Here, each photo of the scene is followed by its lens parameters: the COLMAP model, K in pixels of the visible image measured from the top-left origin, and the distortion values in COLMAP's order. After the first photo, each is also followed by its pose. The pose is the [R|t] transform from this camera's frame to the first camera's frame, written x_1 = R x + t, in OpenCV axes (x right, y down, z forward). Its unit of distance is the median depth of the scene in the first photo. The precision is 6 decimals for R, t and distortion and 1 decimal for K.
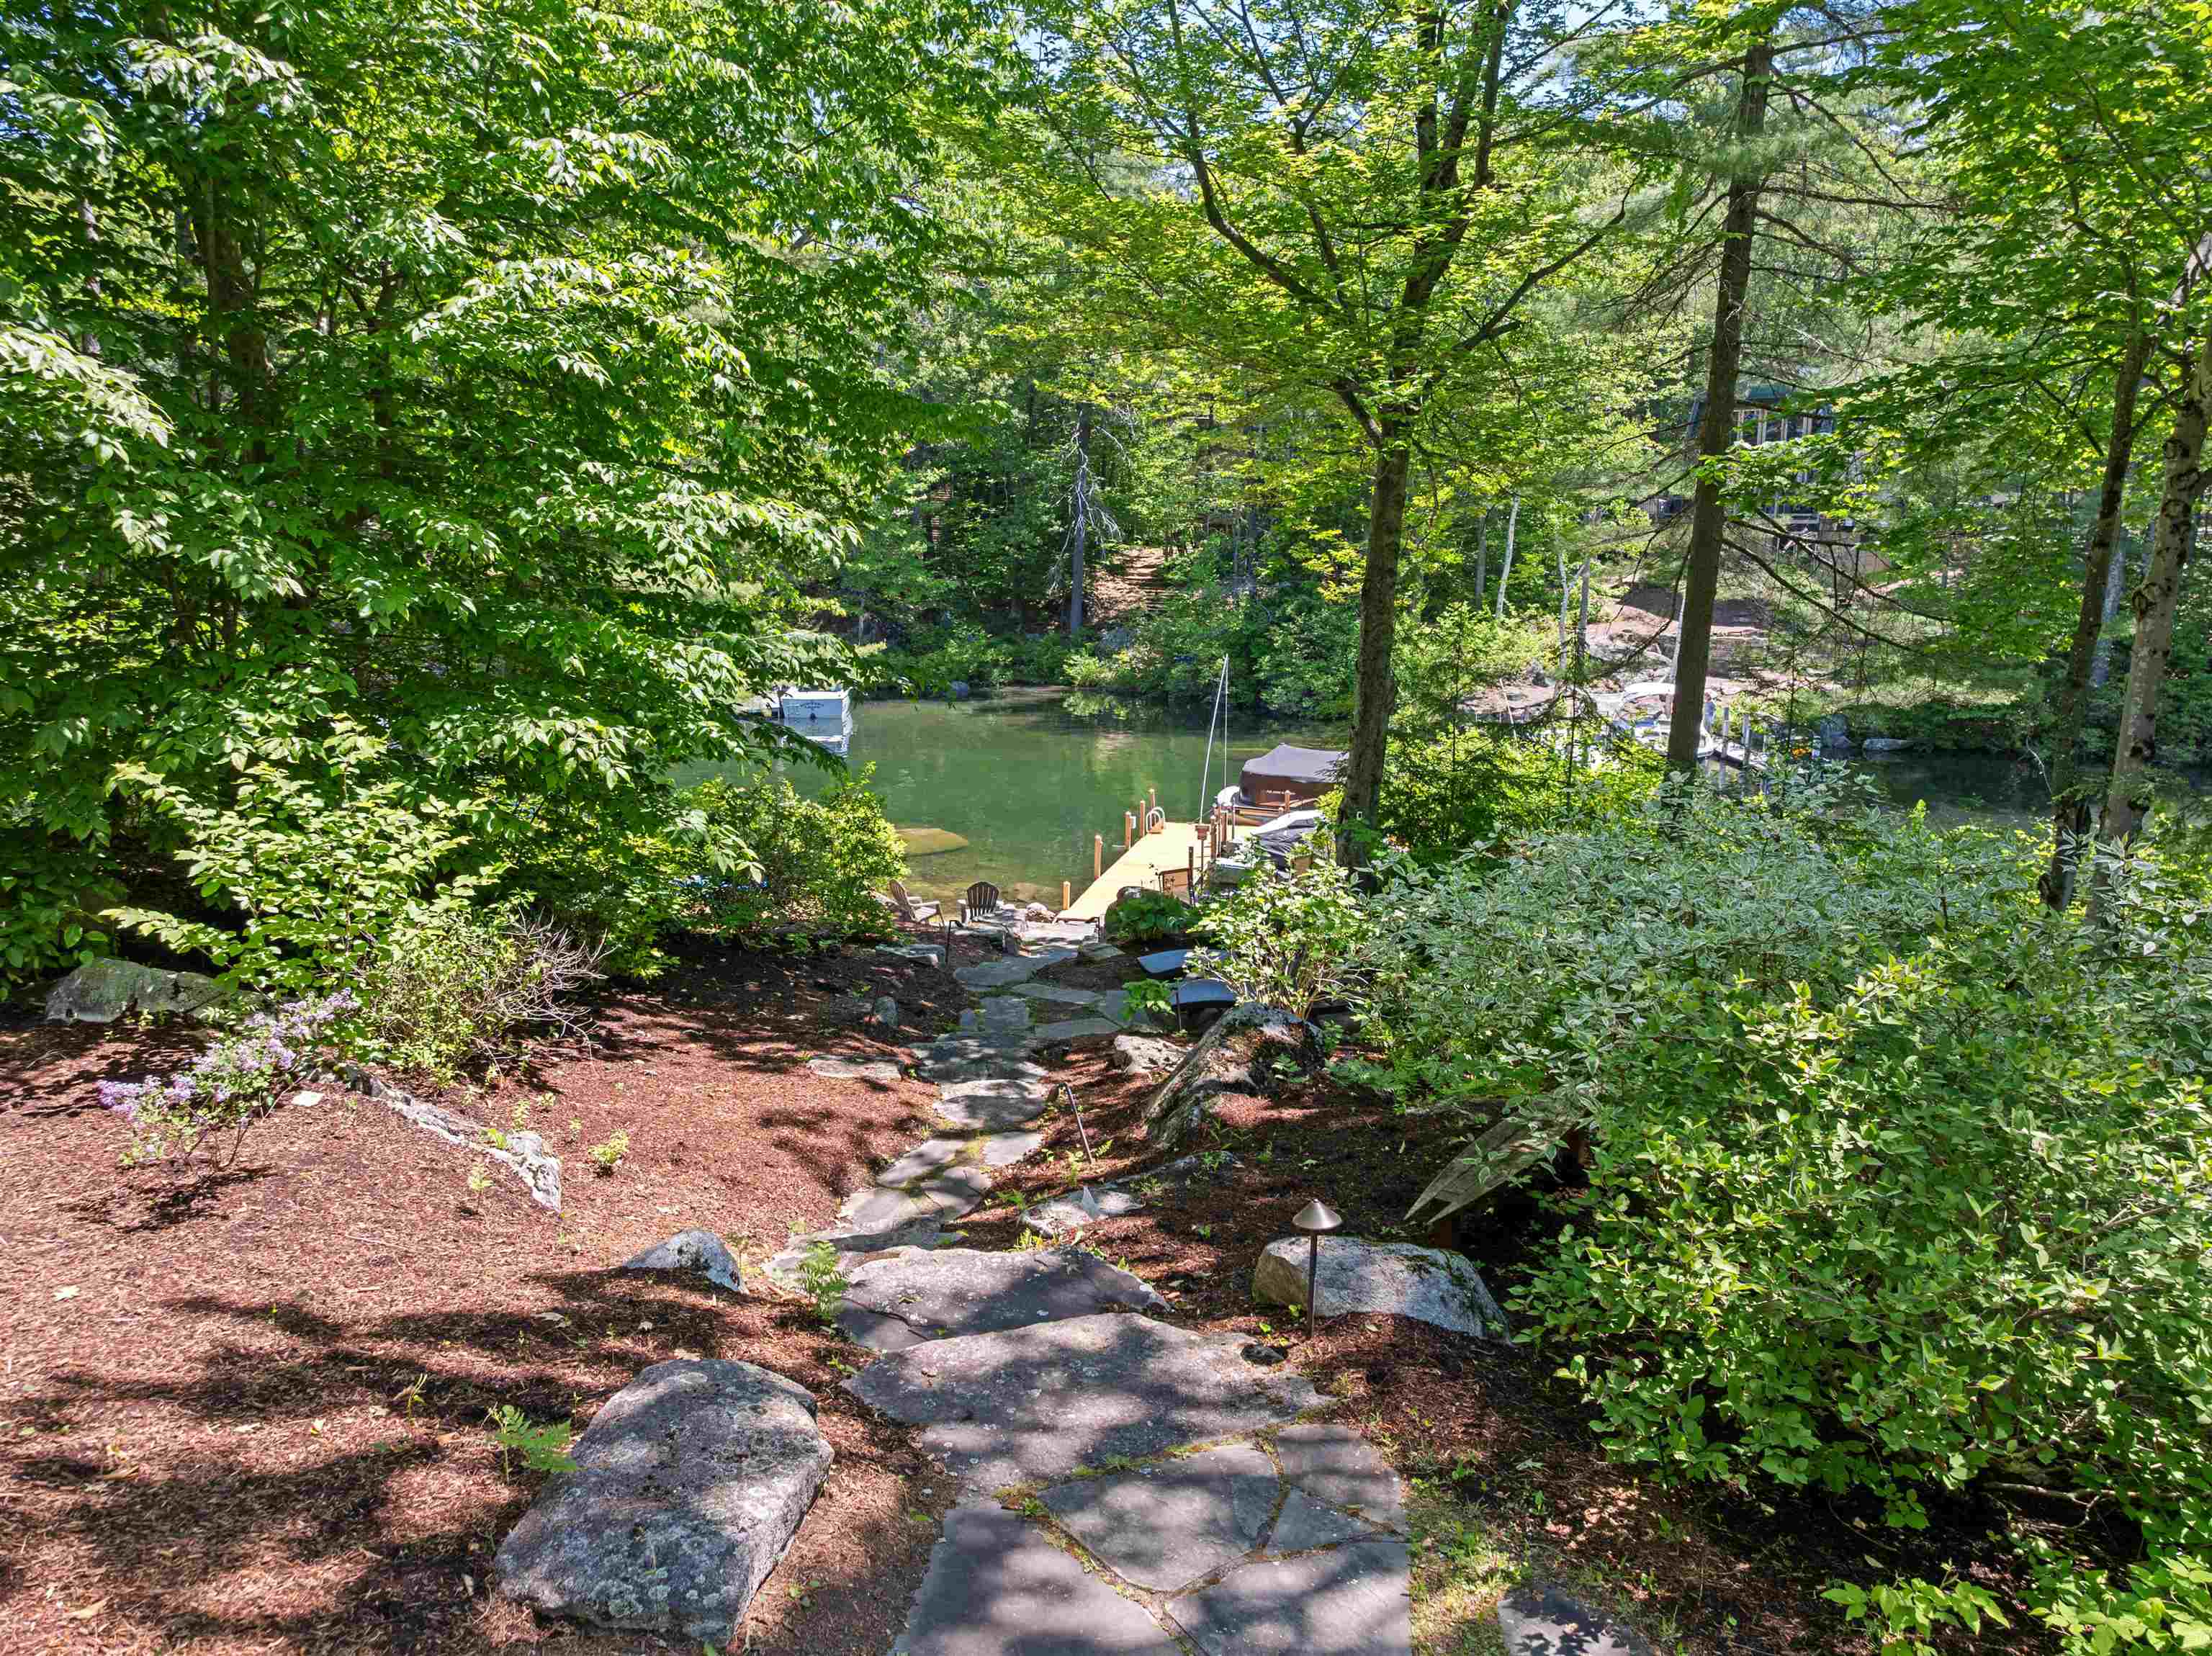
lens RADIAL K [[1555.1, 0, 1106.0], [0, 1555.1, 828.0], [0, 0, 1]] dist [-0.032770, -0.005909]
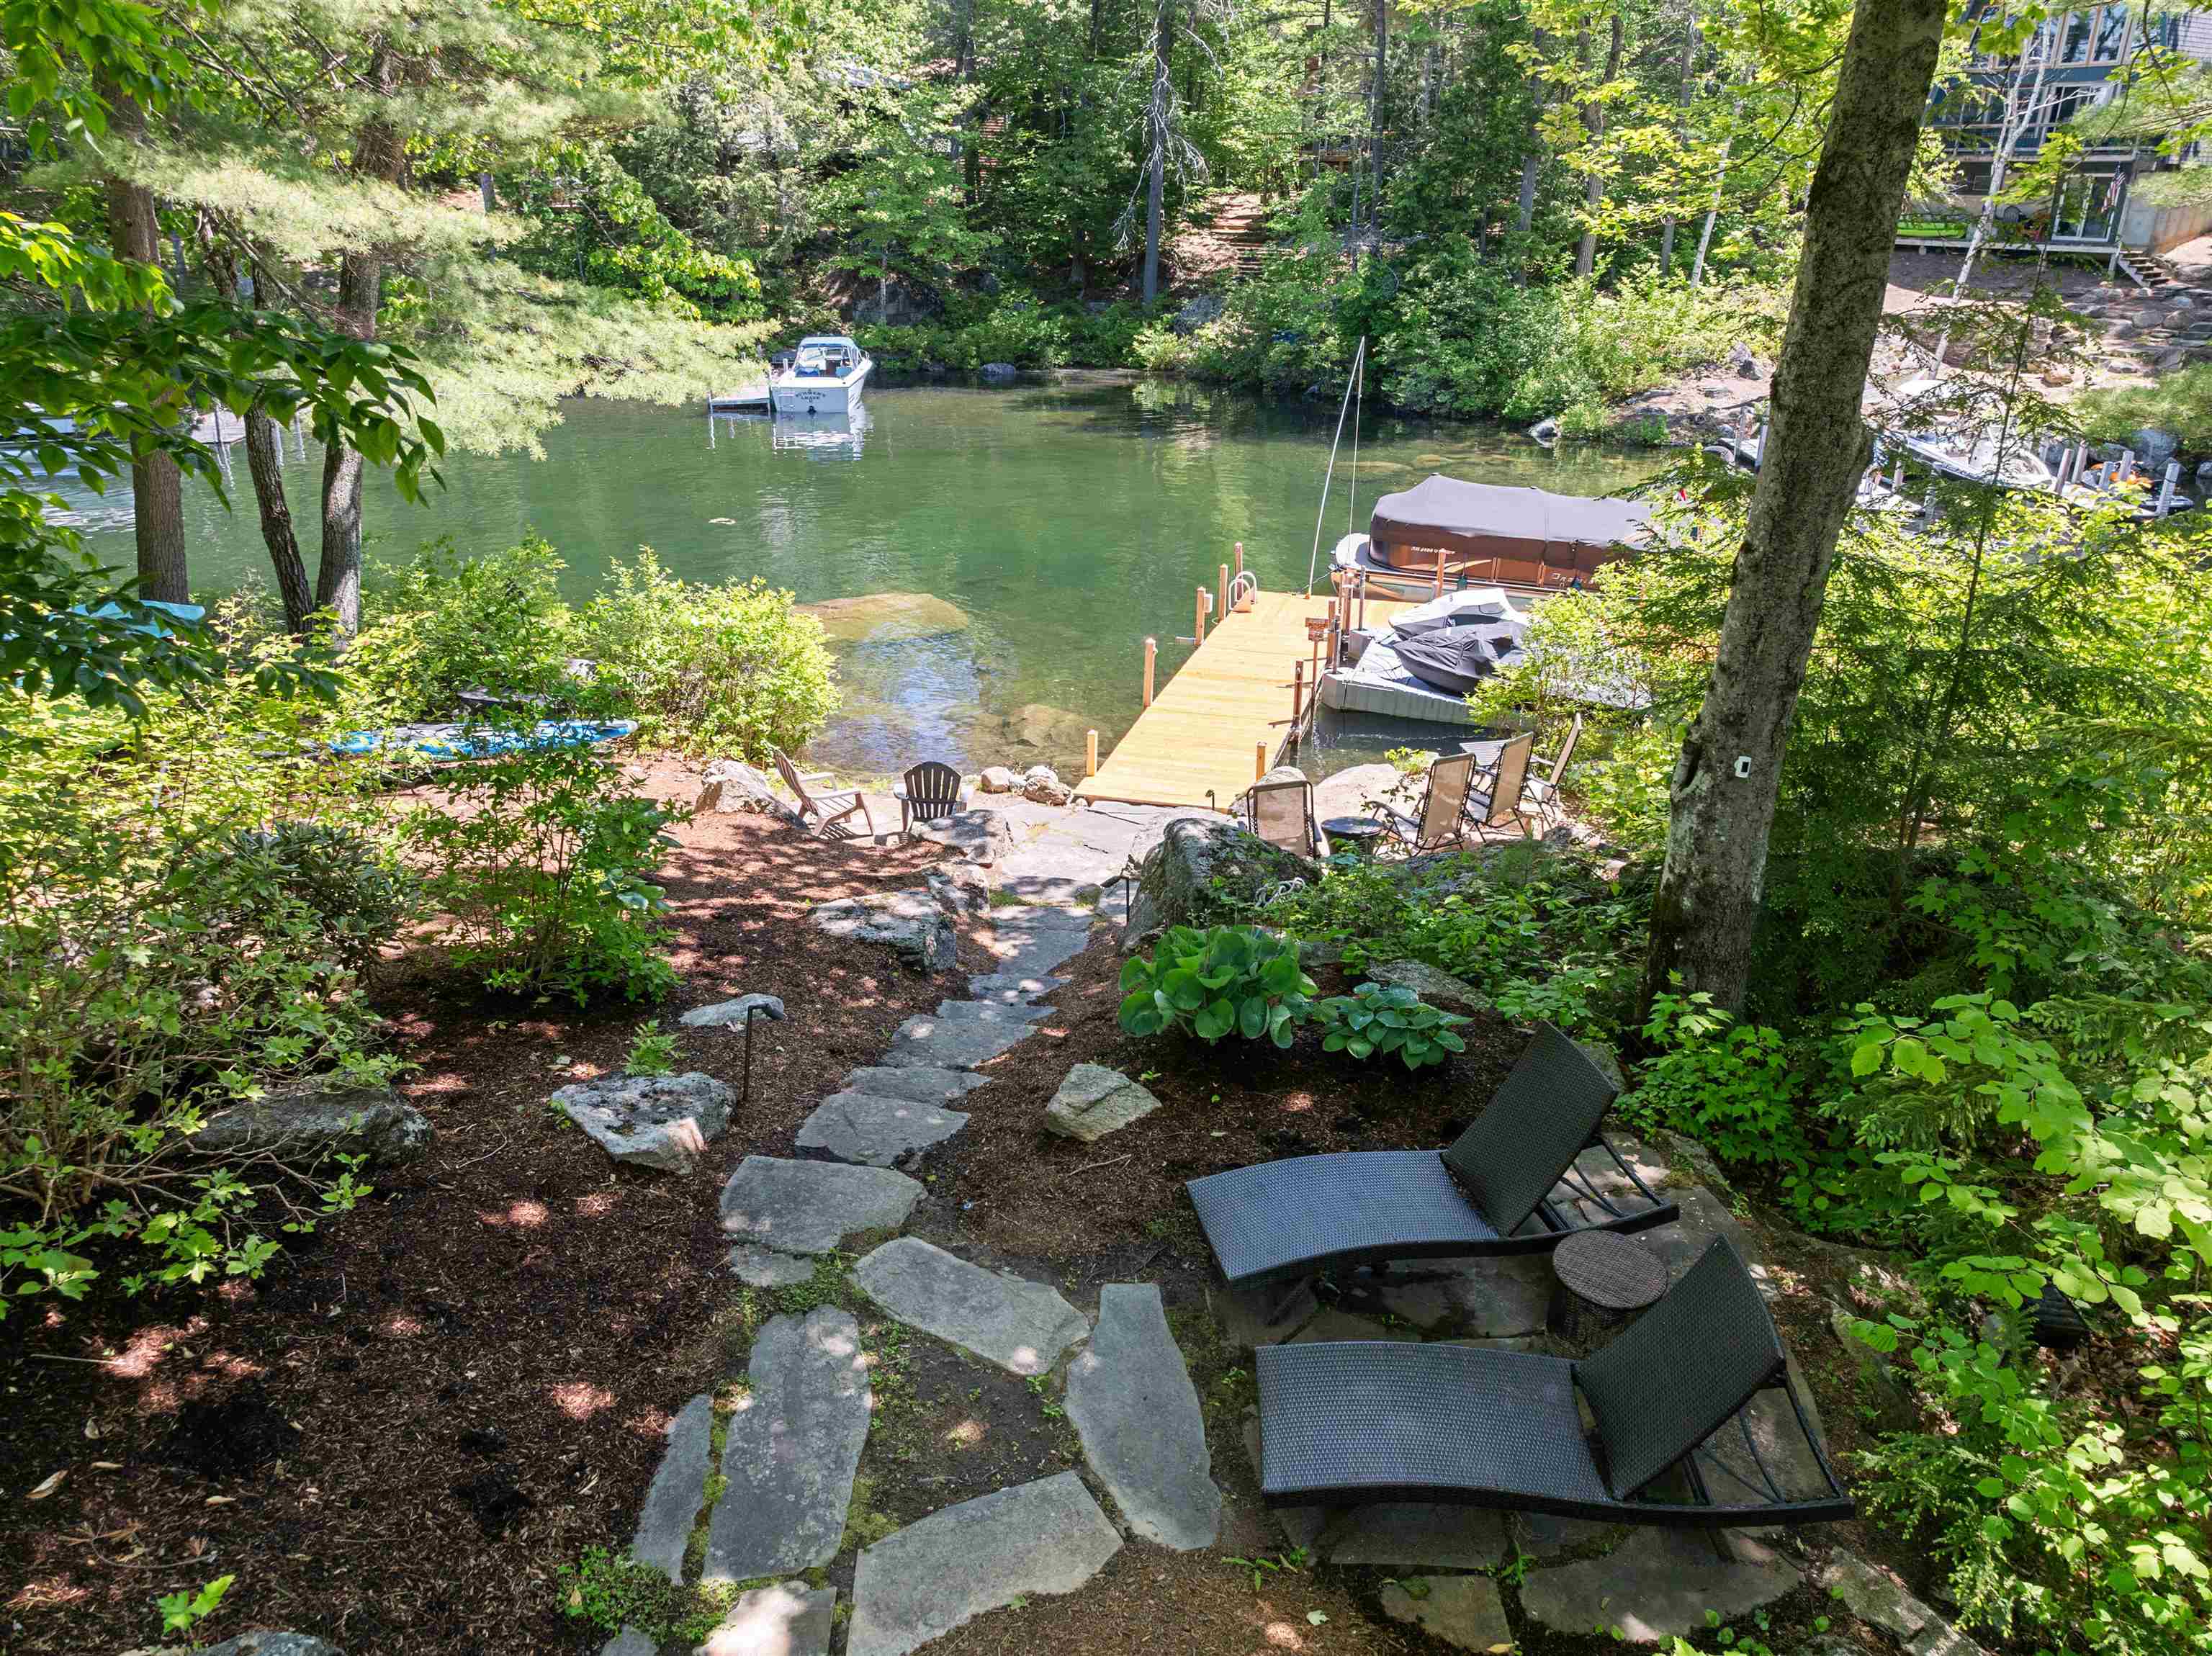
lens RADIAL K [[1555.1, 0, 1106.0], [0, 1555.1, 828.0], [0, 0, 1]] dist [-0.032770, -0.005909]
pose [[0.998502, 0.022786, -0.049747, 0.004512], [-0.012301, 0.979375, 0.201678, -0.020947], [0.053316, -0.200764, 0.978188, 0.169081]]
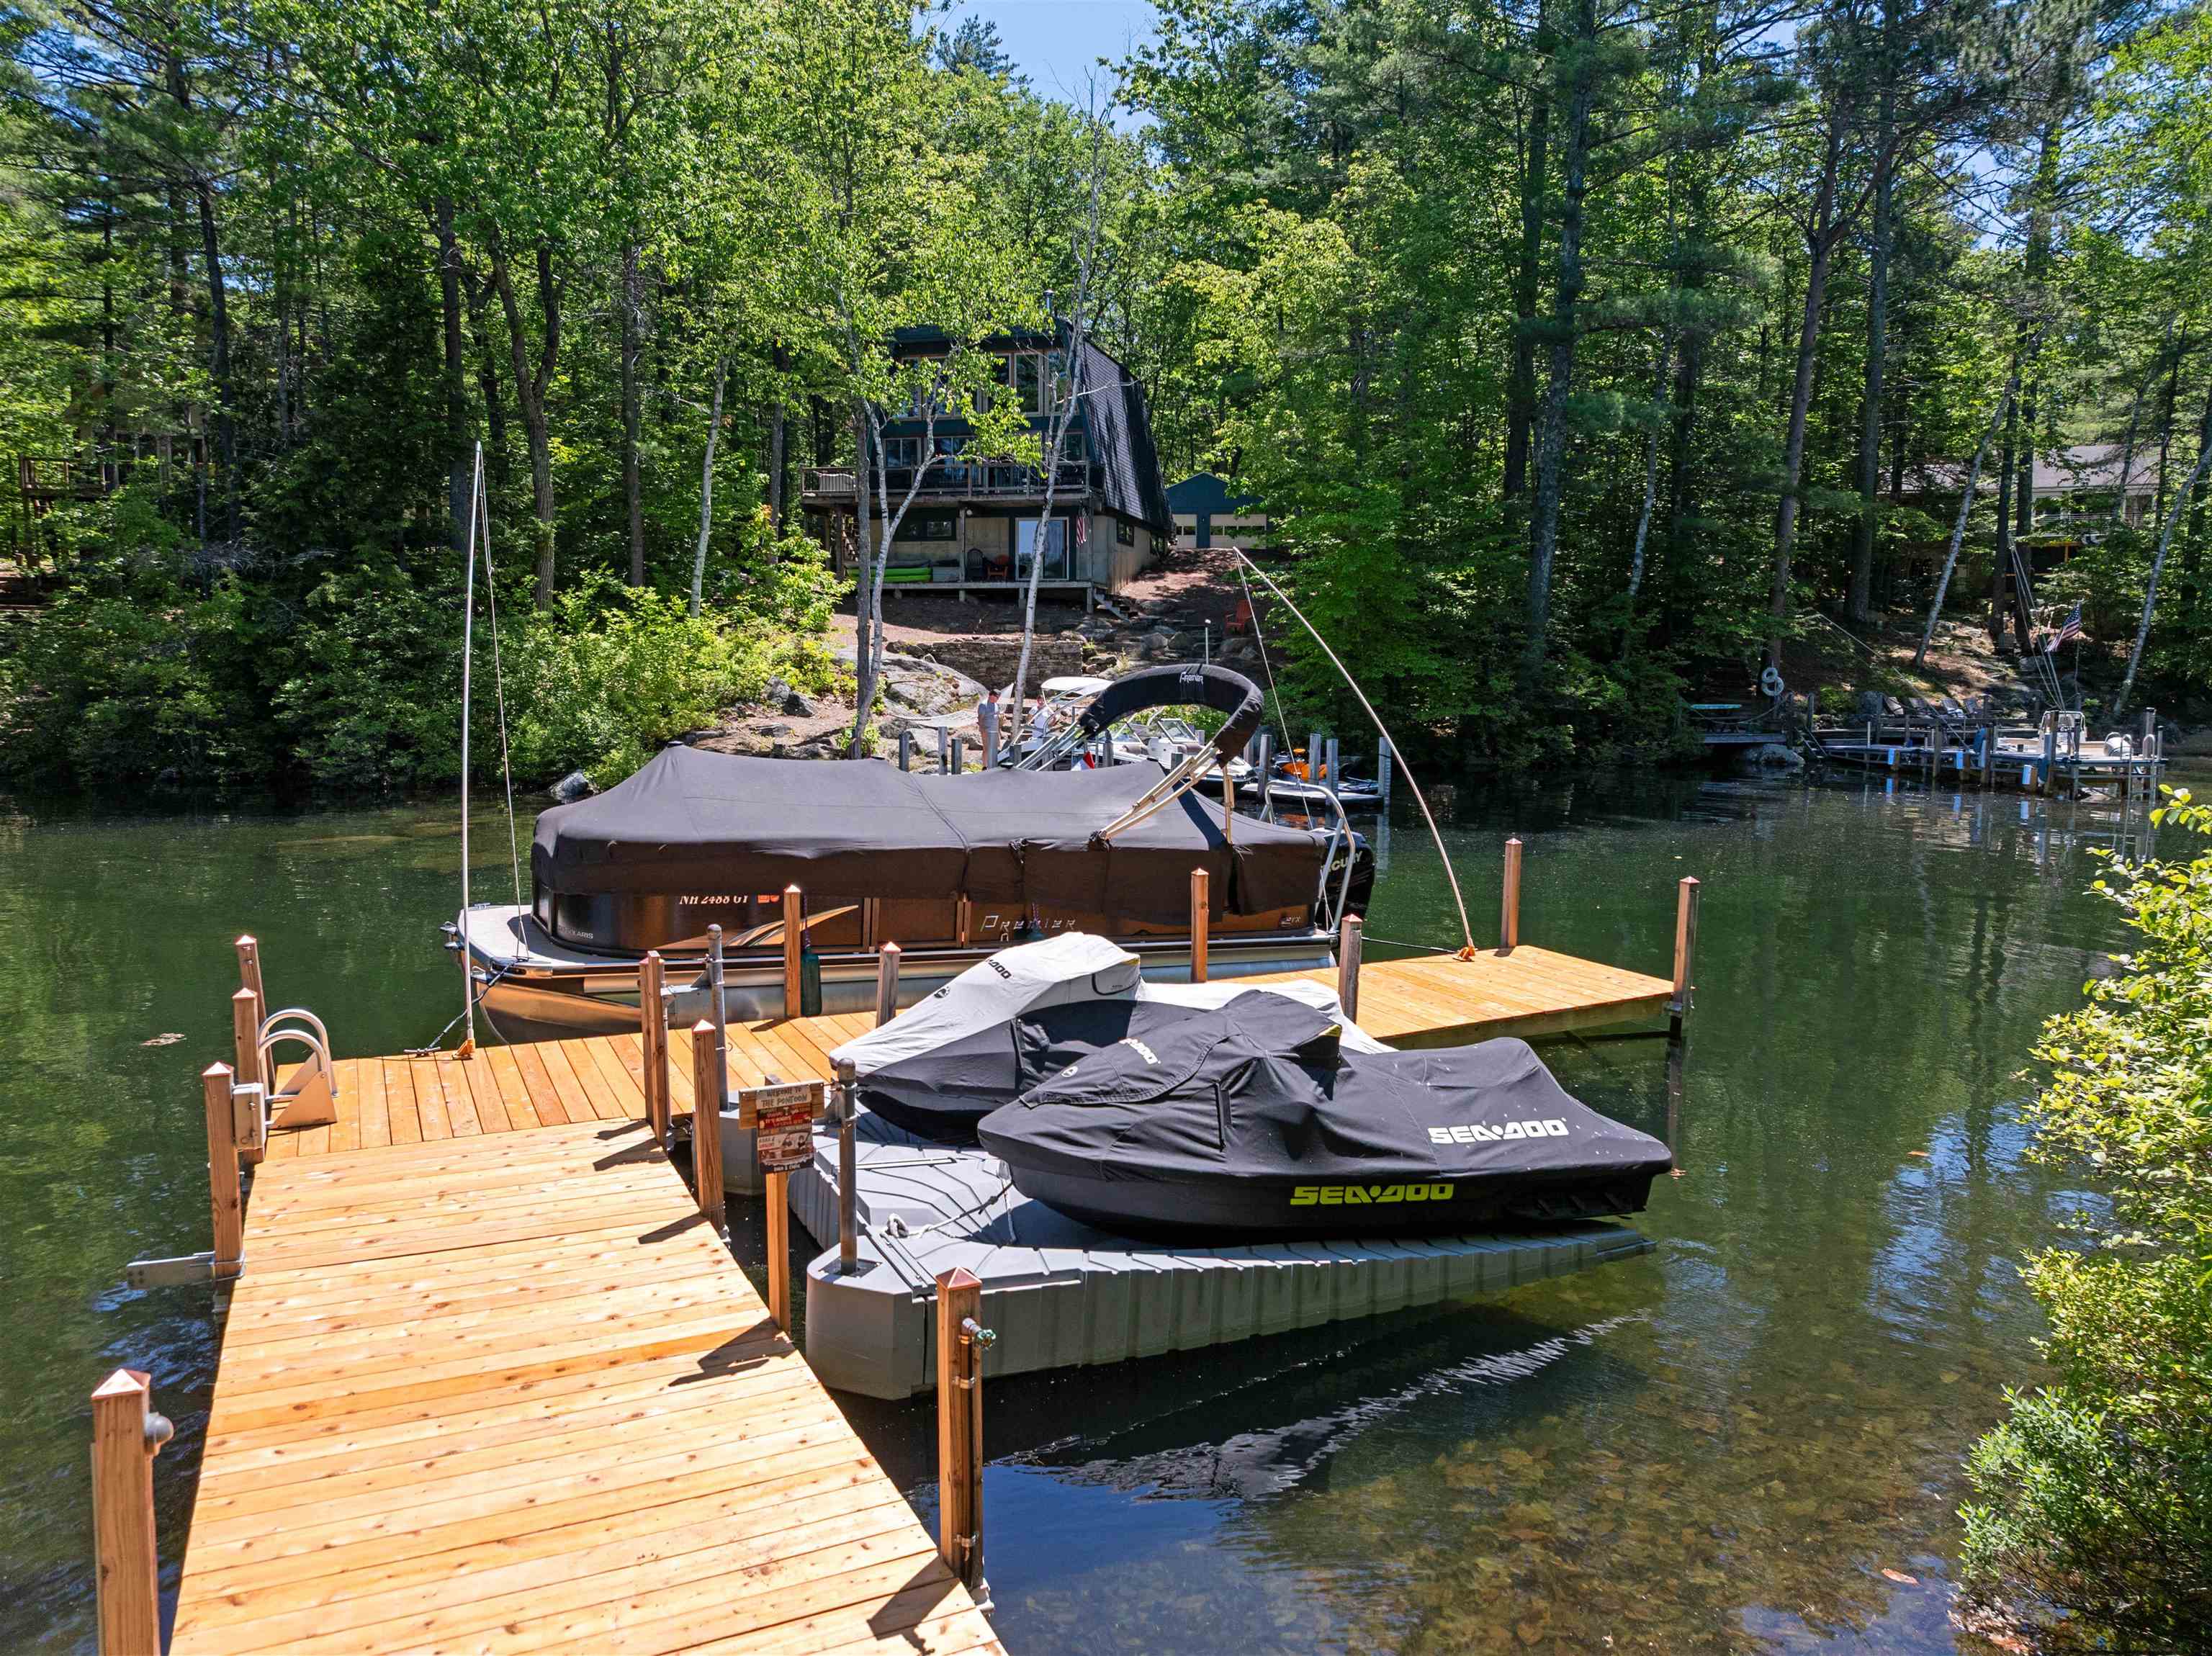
lens RADIAL K [[1555.1, 0, 1106.0], [0, 1555.1, 828.0], [0, 0, 1]] dist [-0.032770, -0.005909]
pose [[0.784512, -0.065288, 0.616667, -0.006084], [0.112772, 0.992881, -0.038347, -0.008590], [-0.609773, 0.099627, 0.786289, 0.401503]]
